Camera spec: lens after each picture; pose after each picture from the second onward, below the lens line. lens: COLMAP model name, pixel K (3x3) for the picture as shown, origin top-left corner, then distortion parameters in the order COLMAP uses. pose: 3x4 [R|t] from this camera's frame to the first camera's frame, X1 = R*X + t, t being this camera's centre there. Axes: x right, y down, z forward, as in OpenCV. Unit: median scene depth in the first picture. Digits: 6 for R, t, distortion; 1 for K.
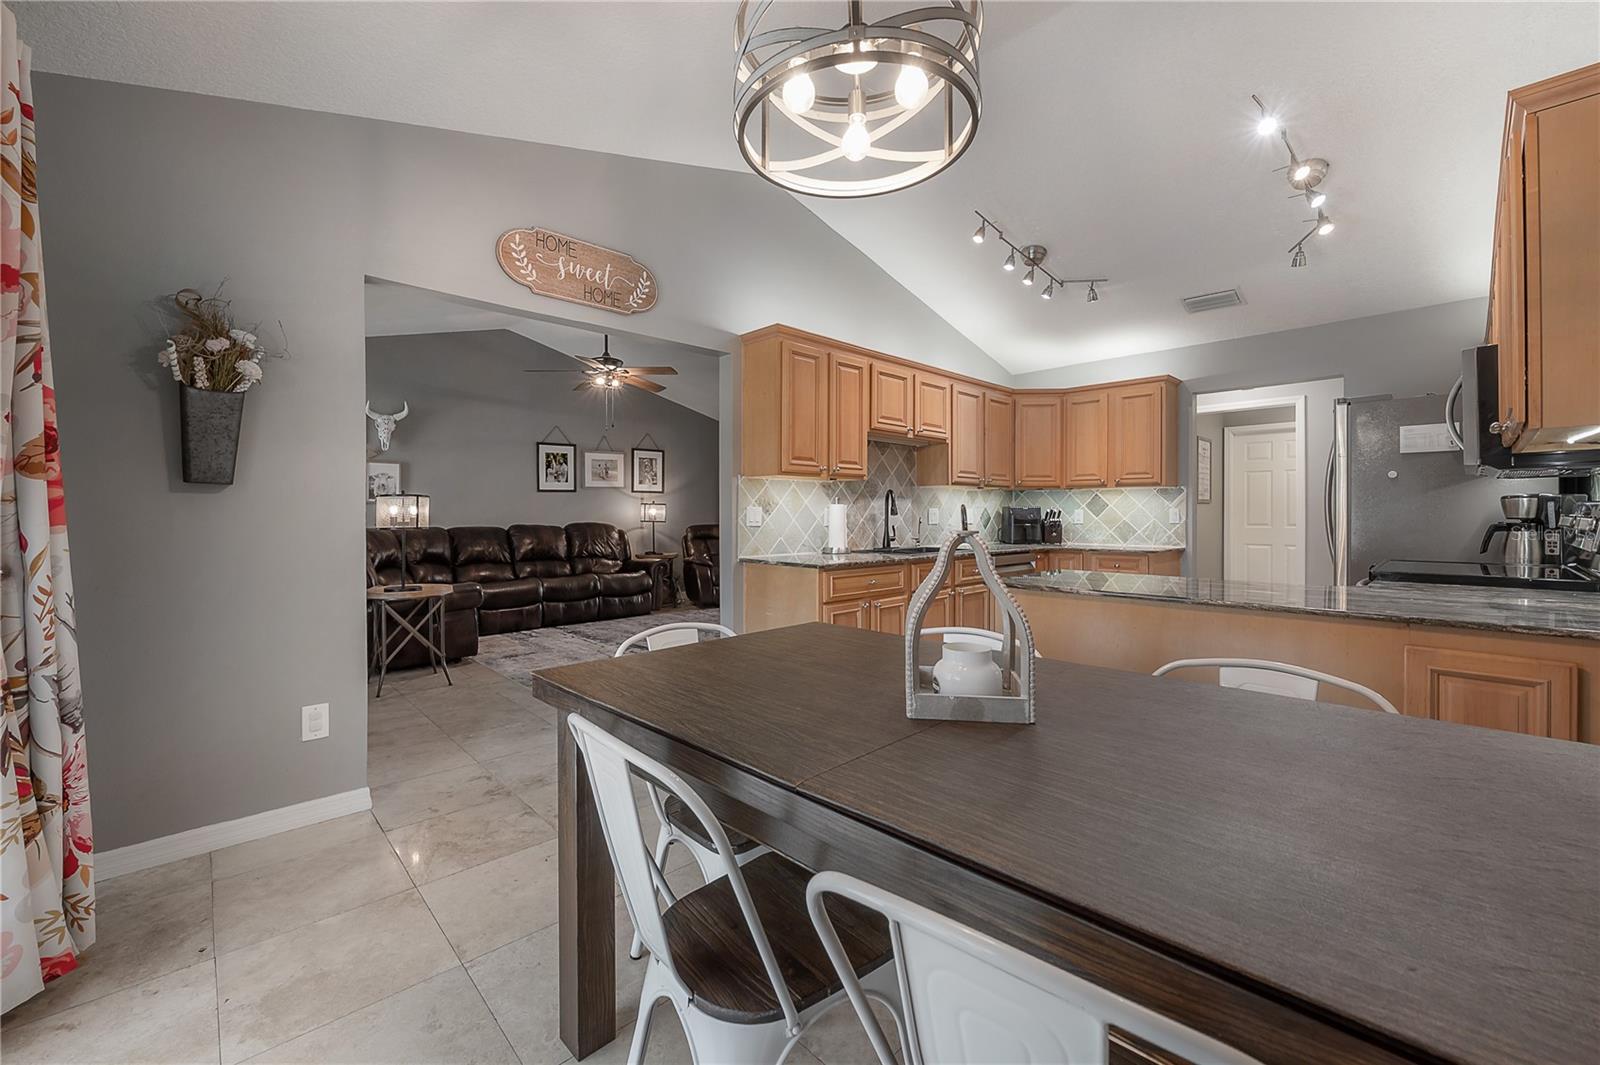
lens RADIAL K [[650.4, 0, 790.8], [0, 650.4, 524.4], [0, 0, 1]] dist [-0.004398, 0.000686]
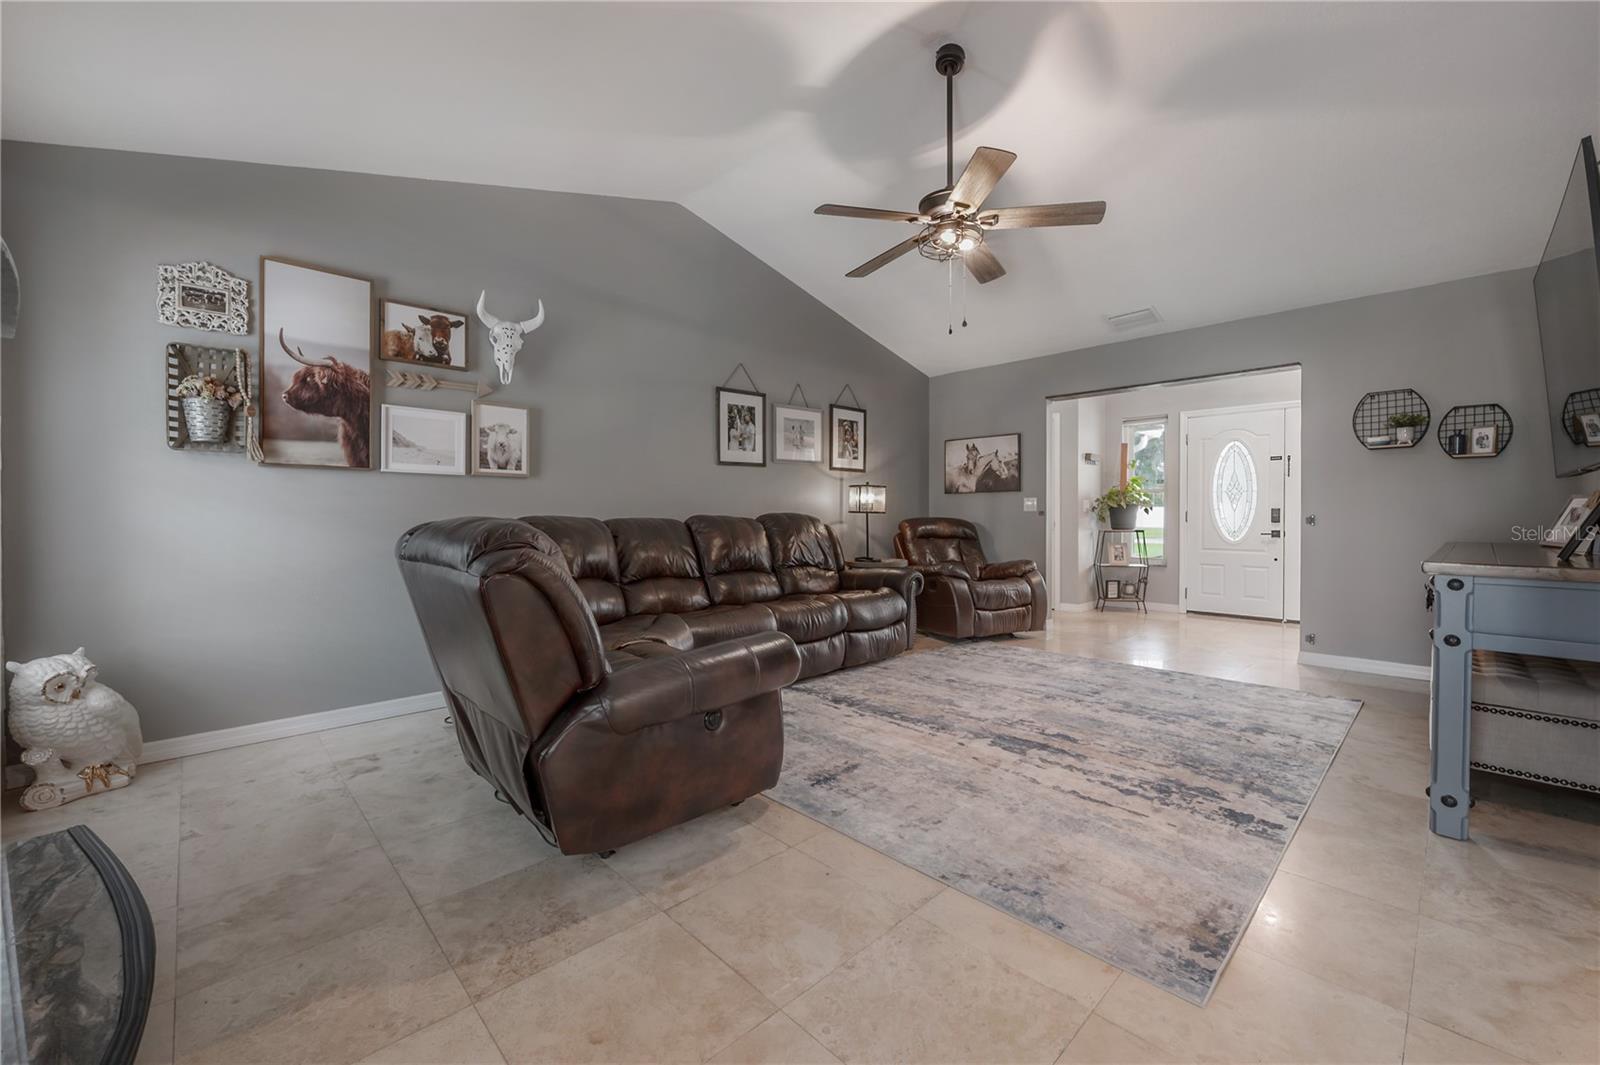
lens RADIAL K [[650.4, 0, 805.0], [0, 650.4, 524.7], [0, 0, 1]] dist [-0.004398, 0.000686]
pose [[0.999618, 0.002559, 0.027510, -0.370496], [-0.002637, 0.999993, 0.002820, 0.008482], [-0.027502, -0.002891, 0.999618, 0.411230]]
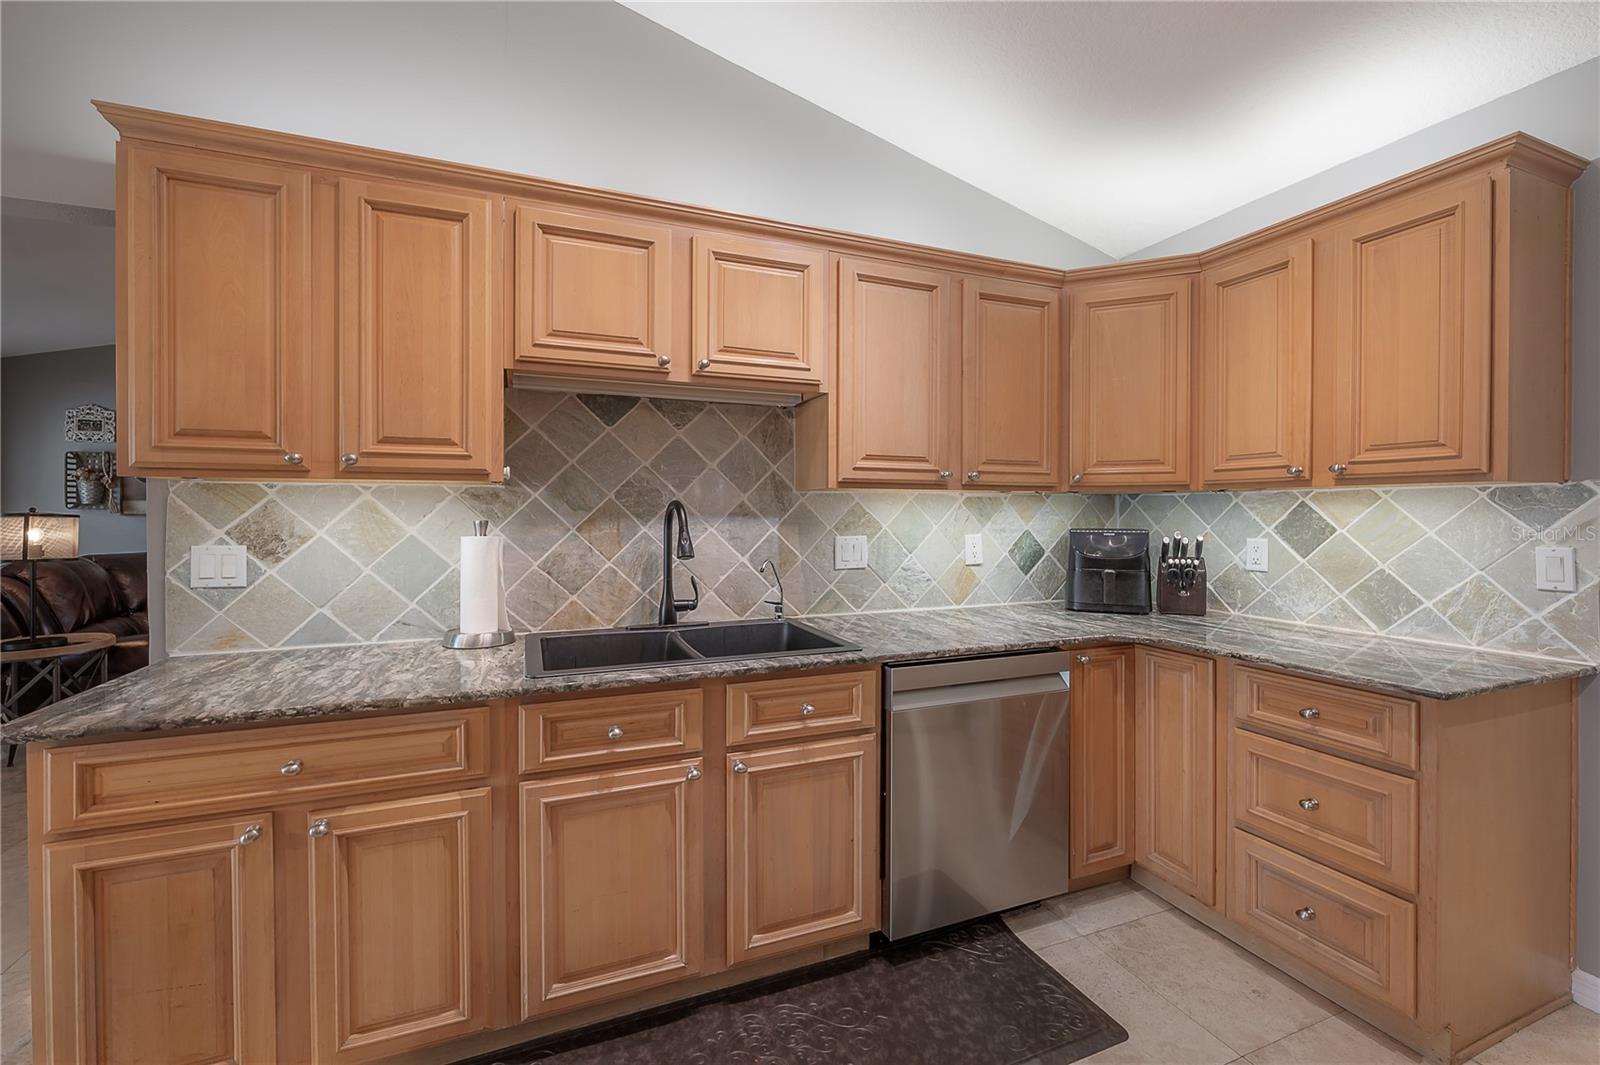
lens RADIAL K [[650.4, 0, 760.5], [0, 650.4, 524.1], [0, 0, 1]] dist [-0.004398, 0.000686]
pose [[0.919603, 0.007731, -0.392773, 0.297175], [-0.008050, 0.999967, 0.000835, -0.028690], [0.392767, 0.002394, 0.919635, 0.456869]]
